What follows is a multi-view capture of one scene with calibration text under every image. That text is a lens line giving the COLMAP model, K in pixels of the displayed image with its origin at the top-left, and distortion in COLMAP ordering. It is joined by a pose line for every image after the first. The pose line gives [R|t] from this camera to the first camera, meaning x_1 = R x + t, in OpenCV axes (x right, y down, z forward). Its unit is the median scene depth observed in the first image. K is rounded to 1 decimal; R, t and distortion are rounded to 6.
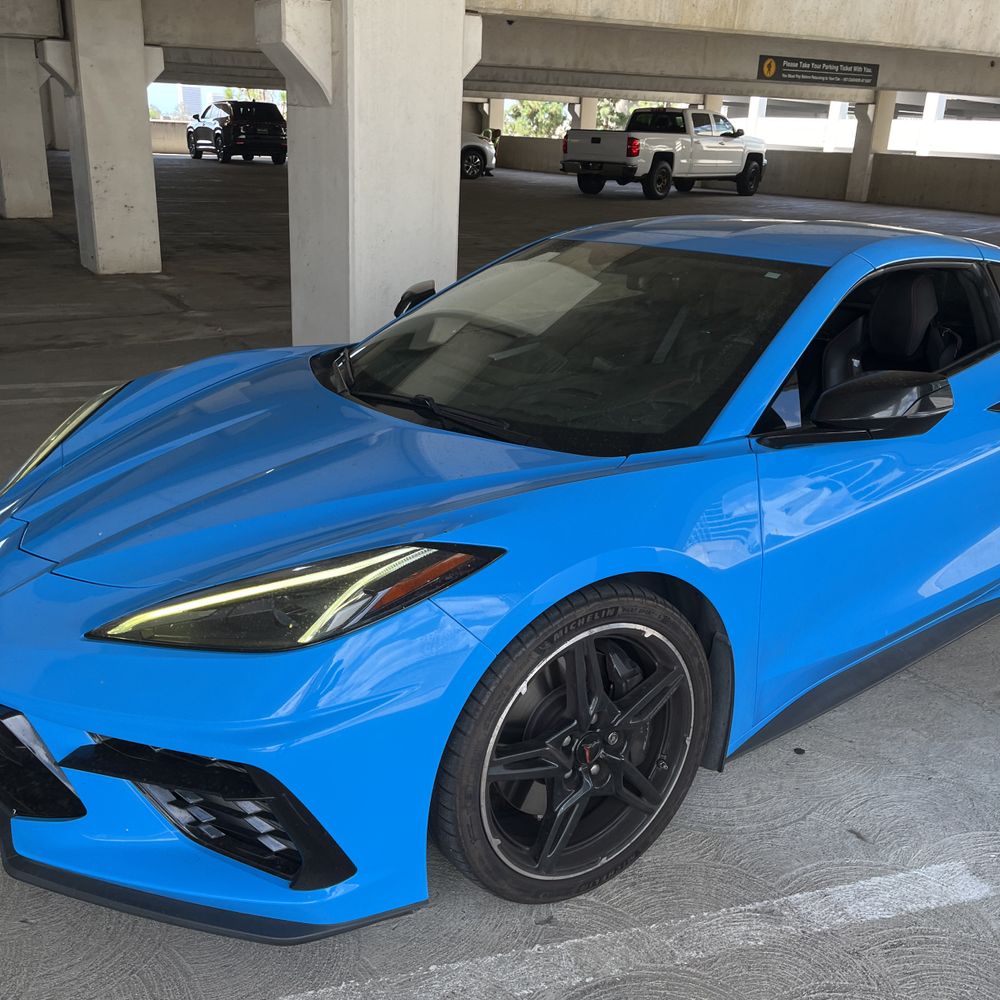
lens RADIAL K [[1013.9, 0, 496.3], [0, 1013.9, 497.4], [0, 0, 1]] dist [0.017593, 0.000000]
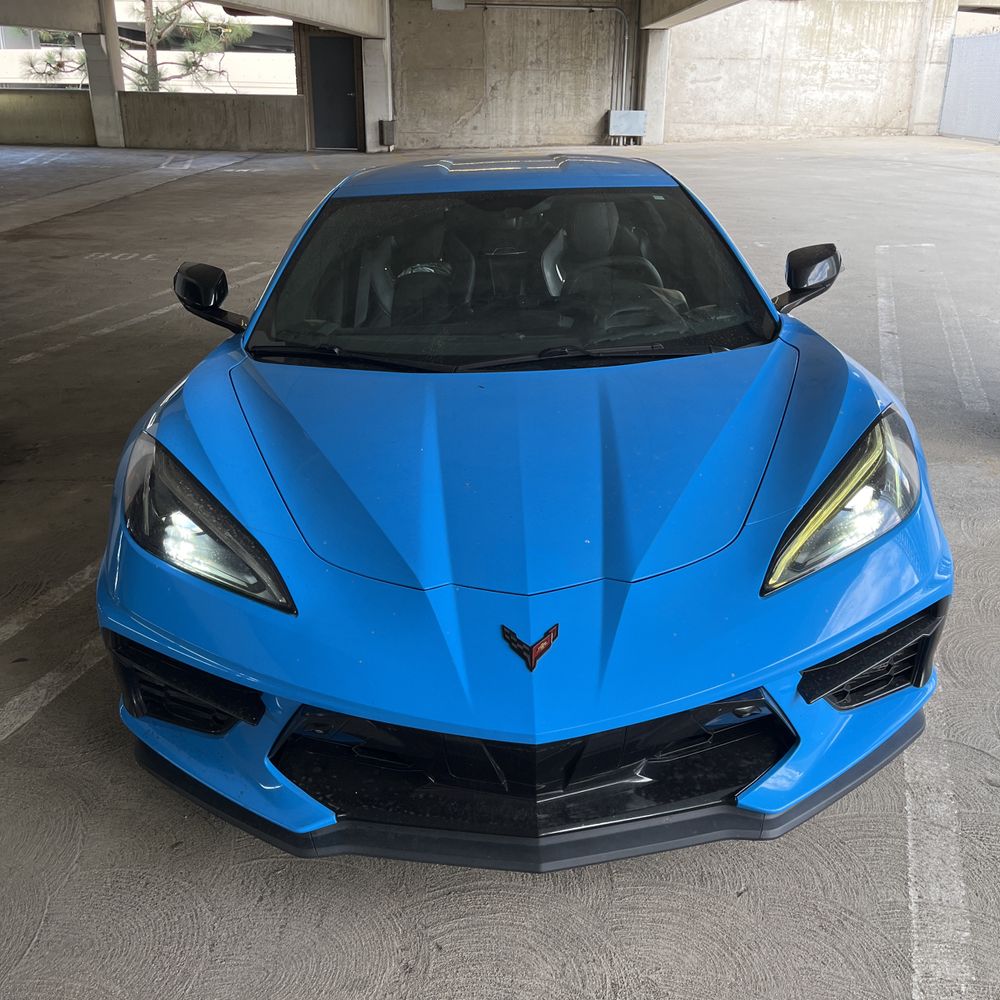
lens RADIAL K [[1013.9, 0, 508.4], [0, 1013.9, 489.6], [0, 0, 1]] dist [0.017593, 0.000000]
pose [[0.551379, -0.334729, 0.764158, -0.815424], [0.288846, 0.935920, 0.201549, -0.159156], [-0.782655, 0.109594, 0.612732, 0.334628]]
